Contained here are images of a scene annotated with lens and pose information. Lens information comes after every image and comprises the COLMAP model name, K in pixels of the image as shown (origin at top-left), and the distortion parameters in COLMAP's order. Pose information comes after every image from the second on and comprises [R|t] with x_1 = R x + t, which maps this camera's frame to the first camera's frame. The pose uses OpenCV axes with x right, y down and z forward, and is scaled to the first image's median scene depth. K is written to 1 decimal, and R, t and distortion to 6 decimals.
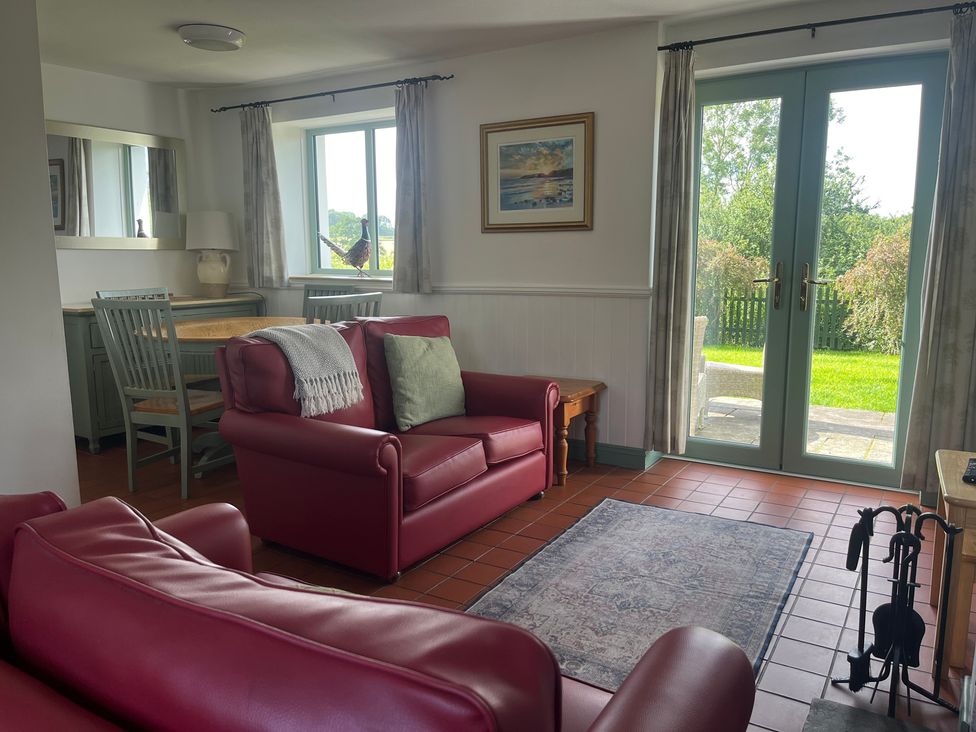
lens RADIAL K [[736.6, 0, 484.1], [0, 736.6, 373.5], [0, 0, 1]] dist [0.058972, -0.059651]
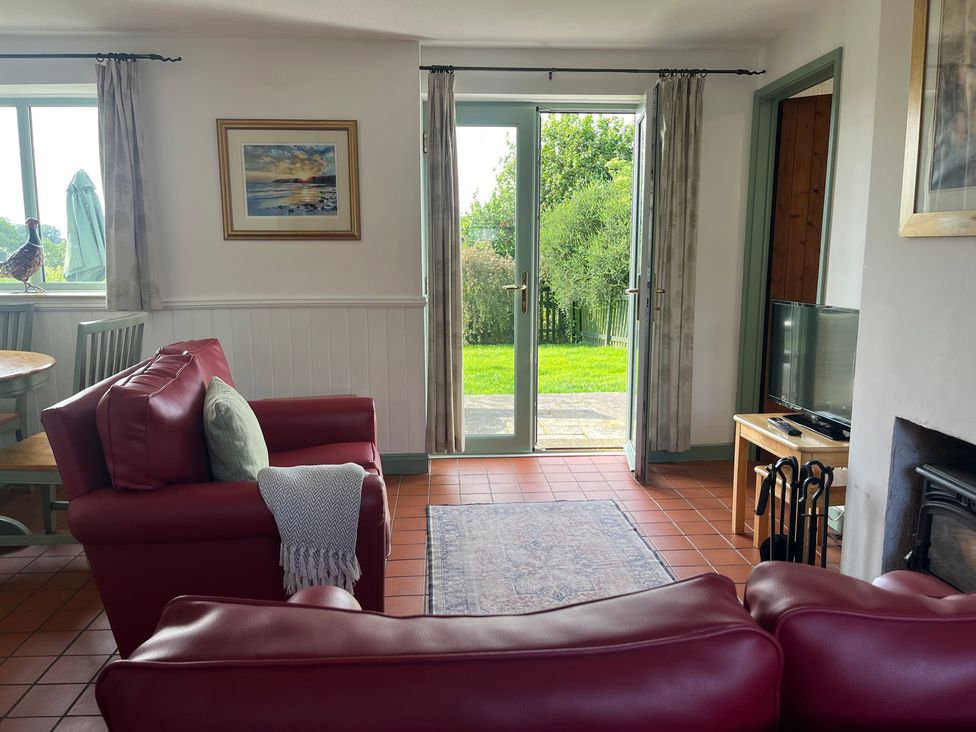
lens RADIAL K [[736.6, 0, 482.7], [0, 736.6, 364.3], [0, 0, 1]] dist [0.058972, -0.059651]
pose [[0.817628, -0.083226, 0.569700, -0.293248], [0.093223, 0.995577, 0.011649, -0.025275], [-0.568150, 0.043584, 0.821770, 0.106157]]
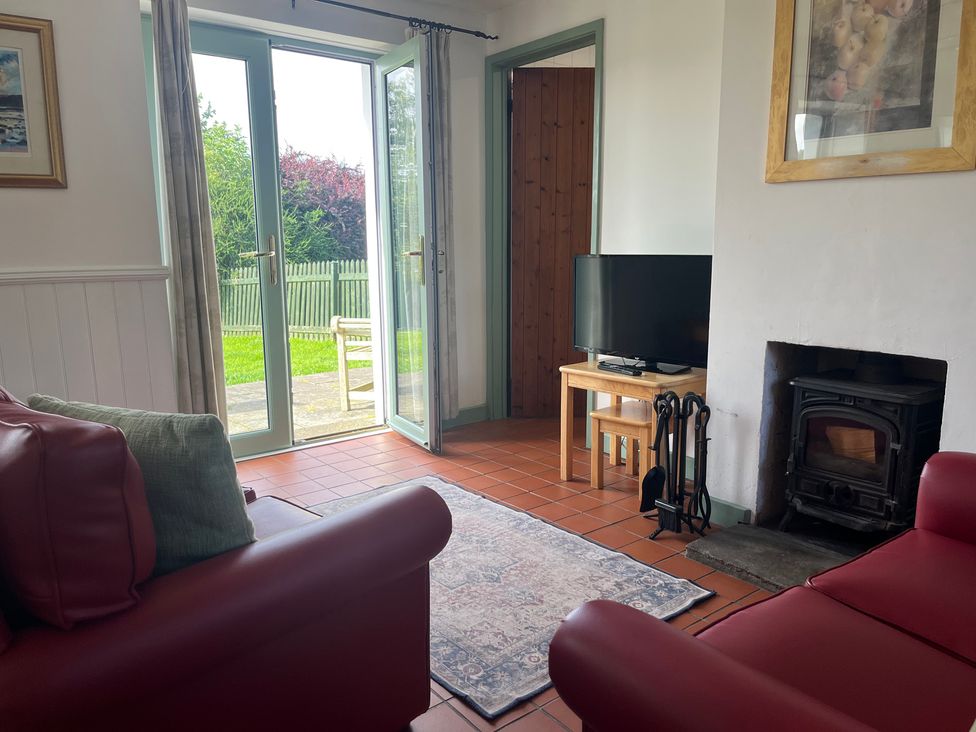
lens RADIAL K [[736.6, 0, 495.5], [0, 736.6, 370.3], [0, 0, 1]] dist [0.058972, -0.059651]
pose [[0.345459, -0.164075, 0.923979, -0.401419], [0.163375, 0.980077, 0.112953, -0.036825], [-0.924103, 0.111935, 0.365382, 0.376055]]
